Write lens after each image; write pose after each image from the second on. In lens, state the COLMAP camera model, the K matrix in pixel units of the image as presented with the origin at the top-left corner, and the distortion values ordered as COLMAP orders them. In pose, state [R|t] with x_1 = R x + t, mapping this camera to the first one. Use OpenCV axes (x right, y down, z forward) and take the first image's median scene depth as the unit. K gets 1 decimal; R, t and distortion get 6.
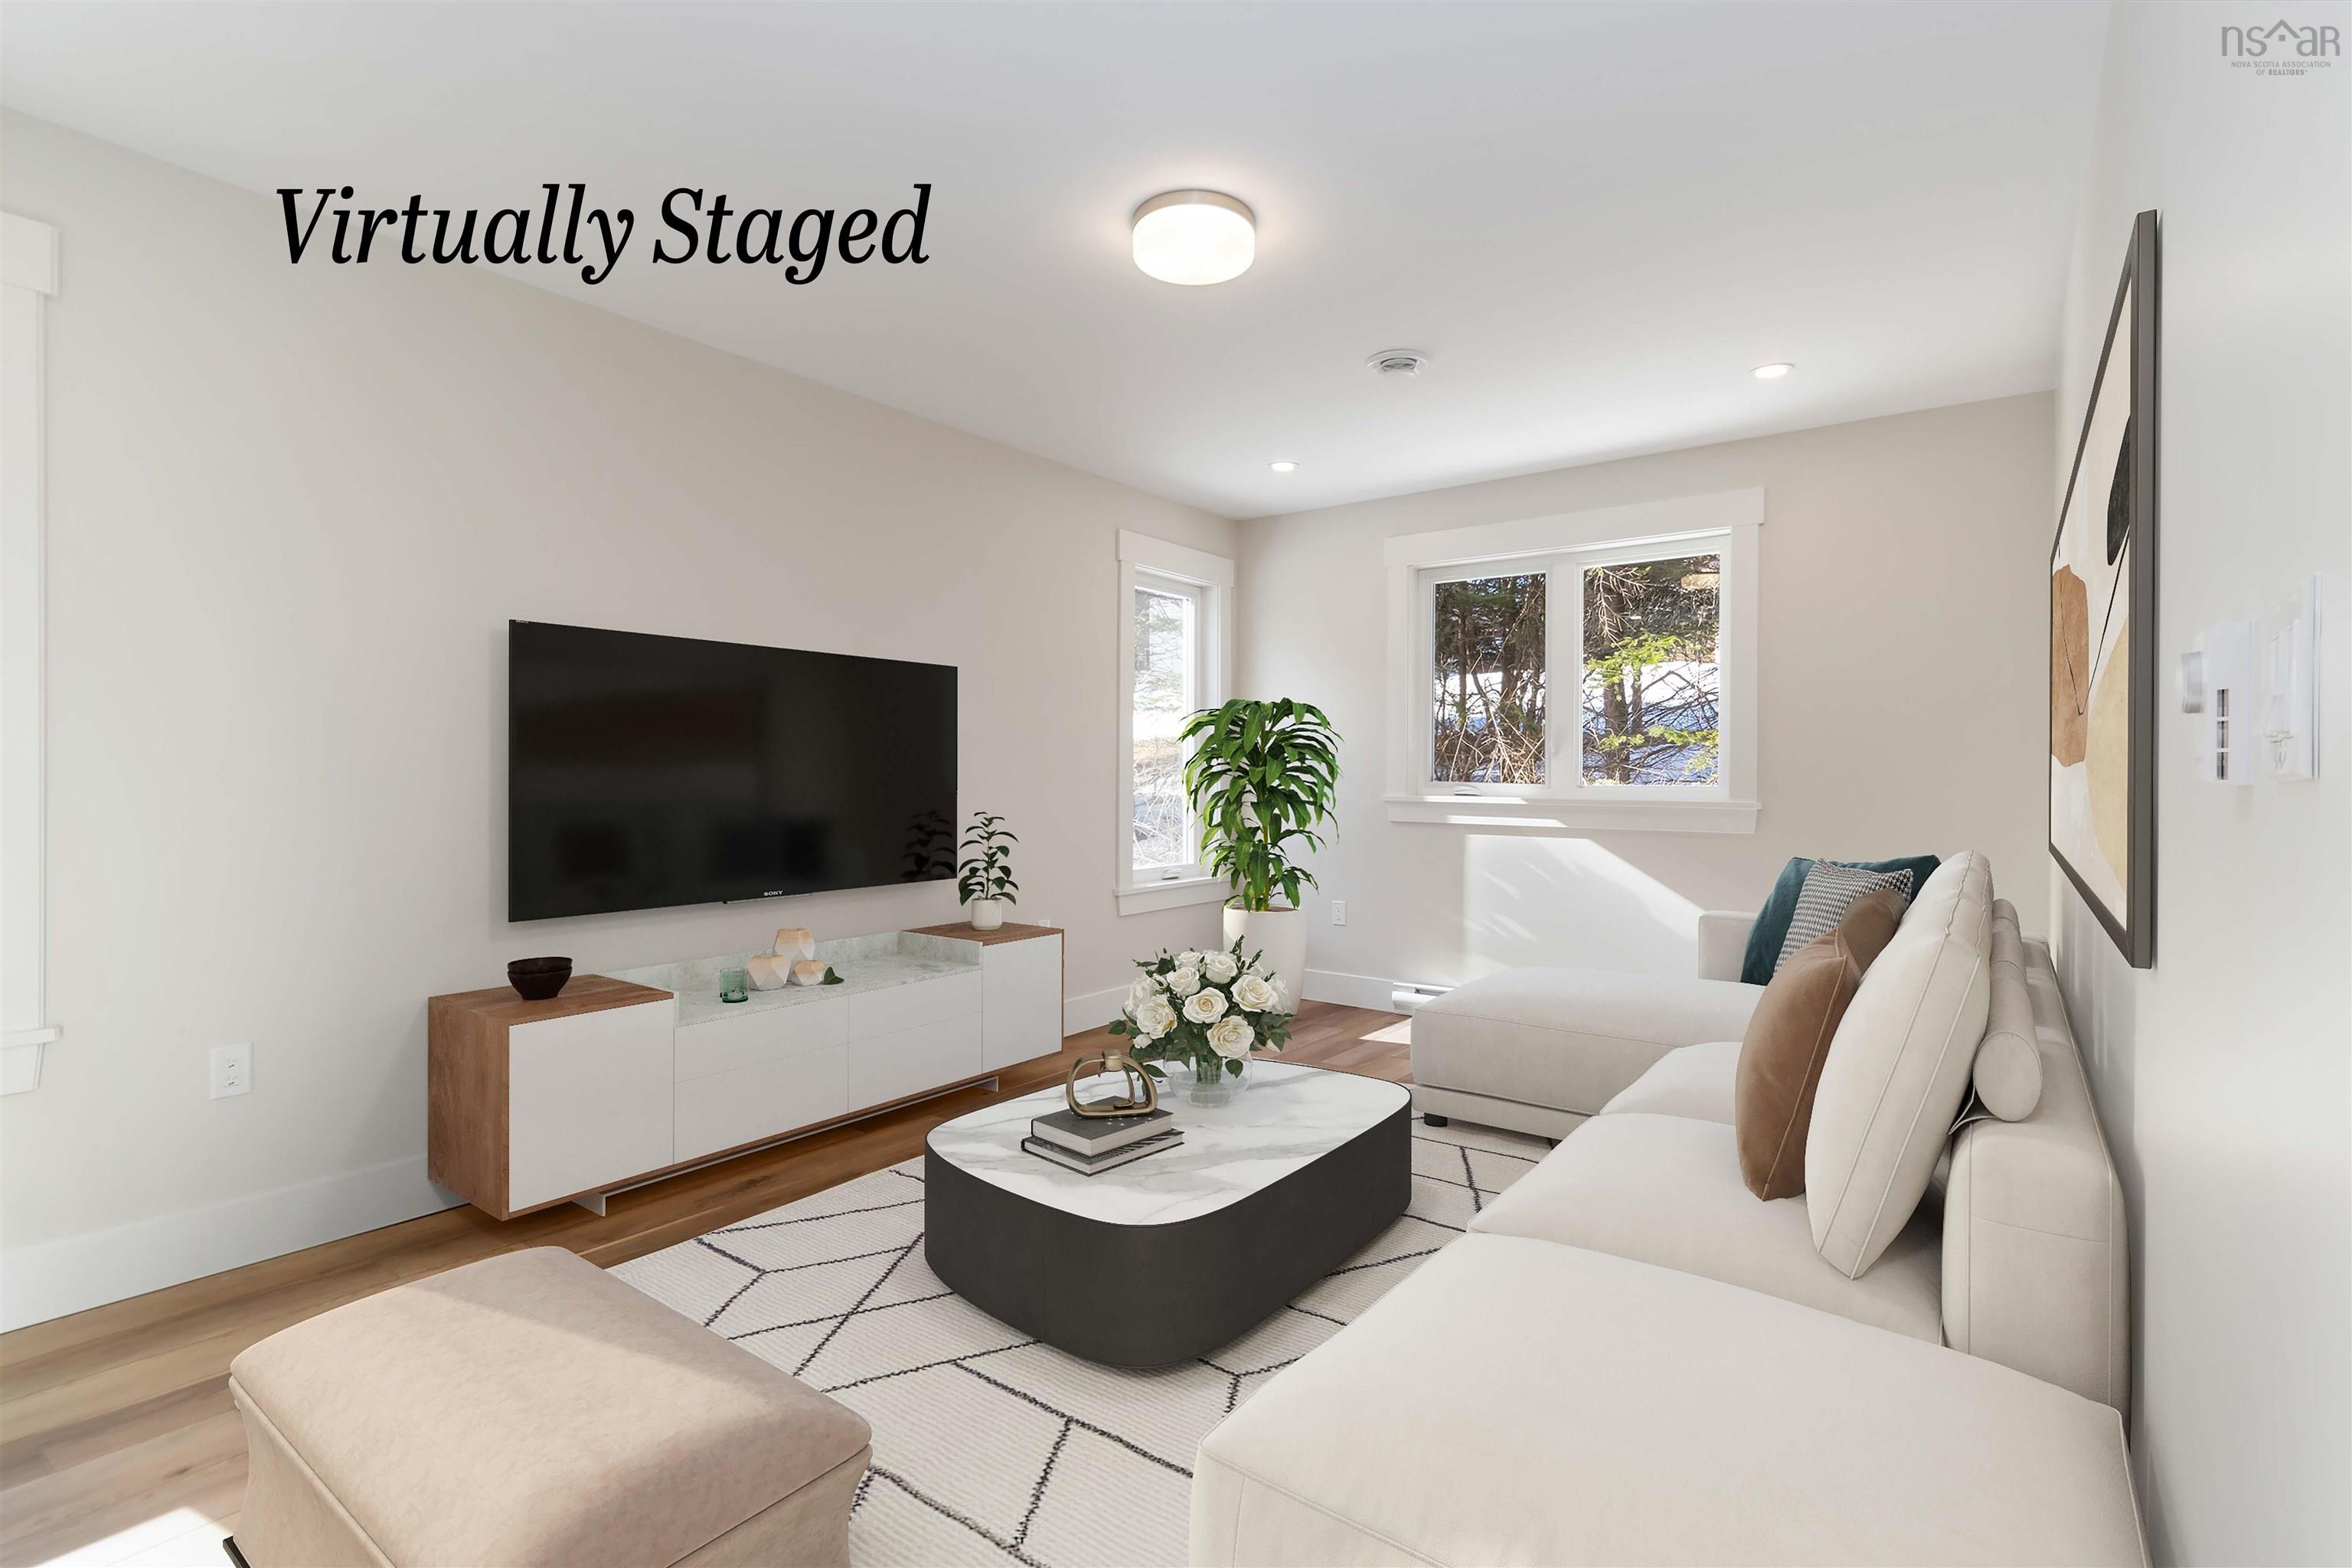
lens RADIAL K [[1087.8, 0, 1180.8], [0, 1087.8, 787.5], [0, 0, 1]] dist [0.004333, -0.001842]
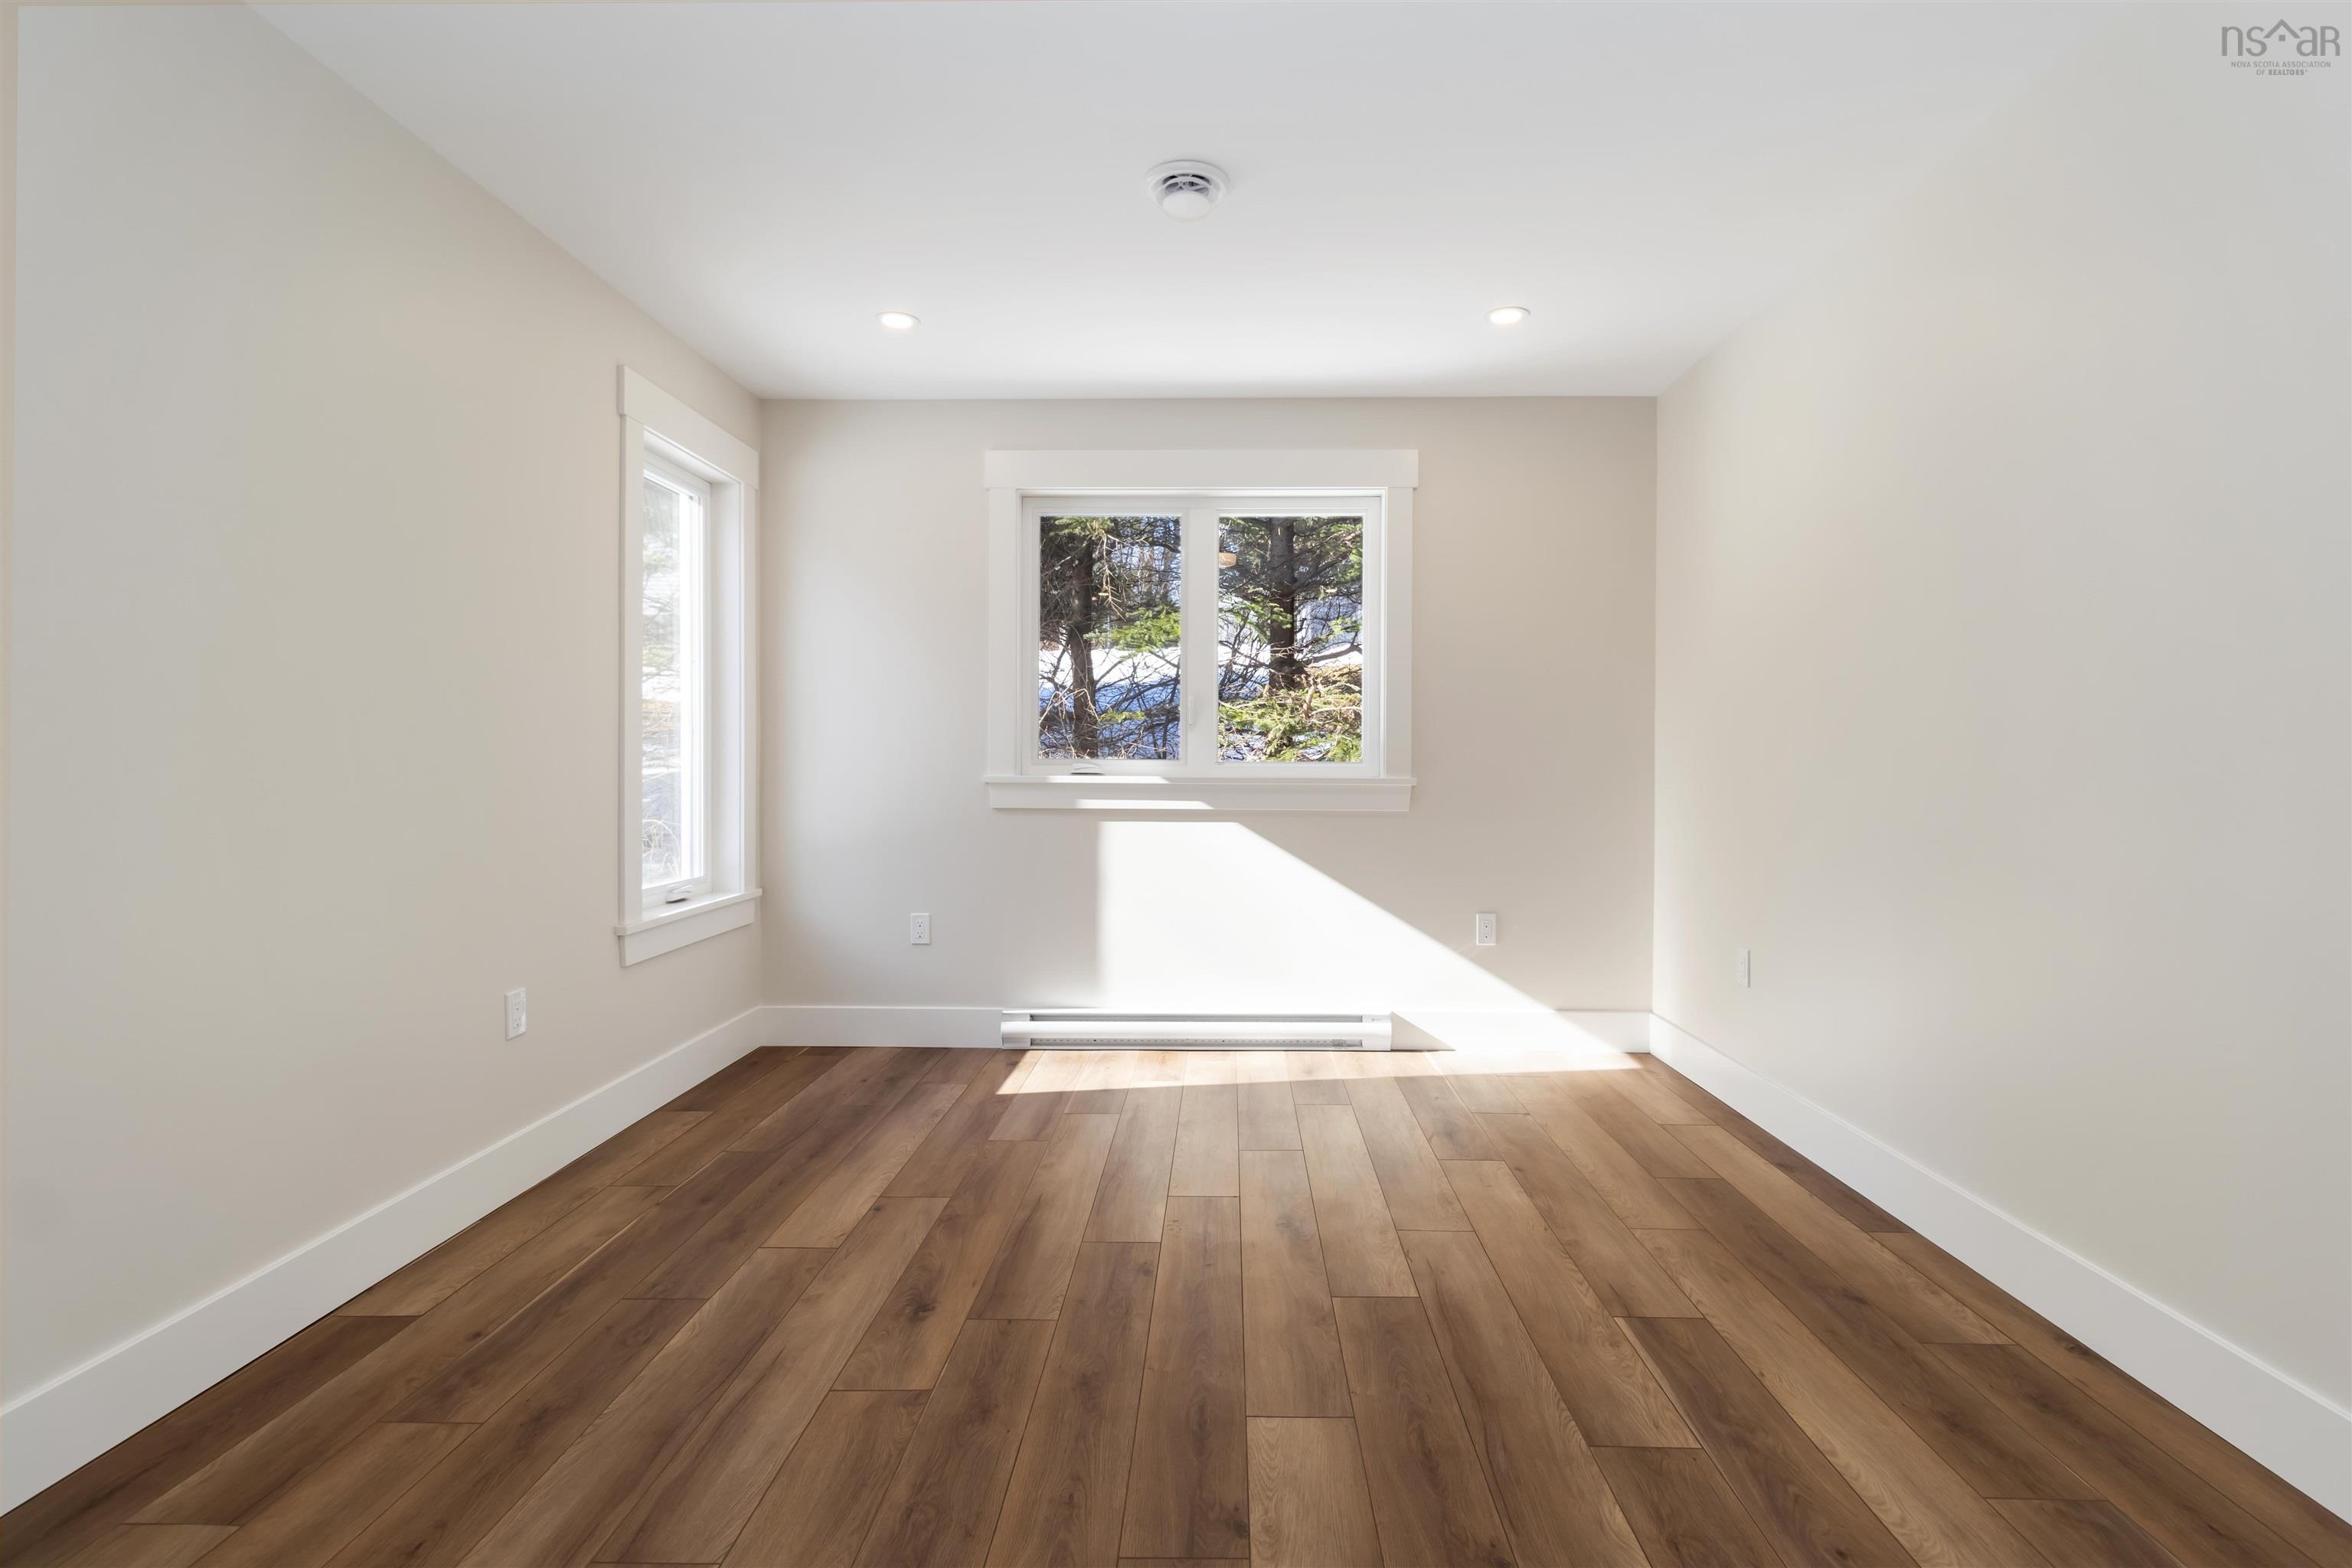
lens RADIAL K [[1087.8, 0, 1179.3], [0, 1087.8, 768.0], [0, 0, 1]] dist [0.004333, -0.001842]
pose [[0.821529, -0.005559, 0.570140, -0.156383], [0.004995, 0.999984, 0.002553, 0.000554], [-0.570145, 0.000750, 0.821544, 0.282234]]
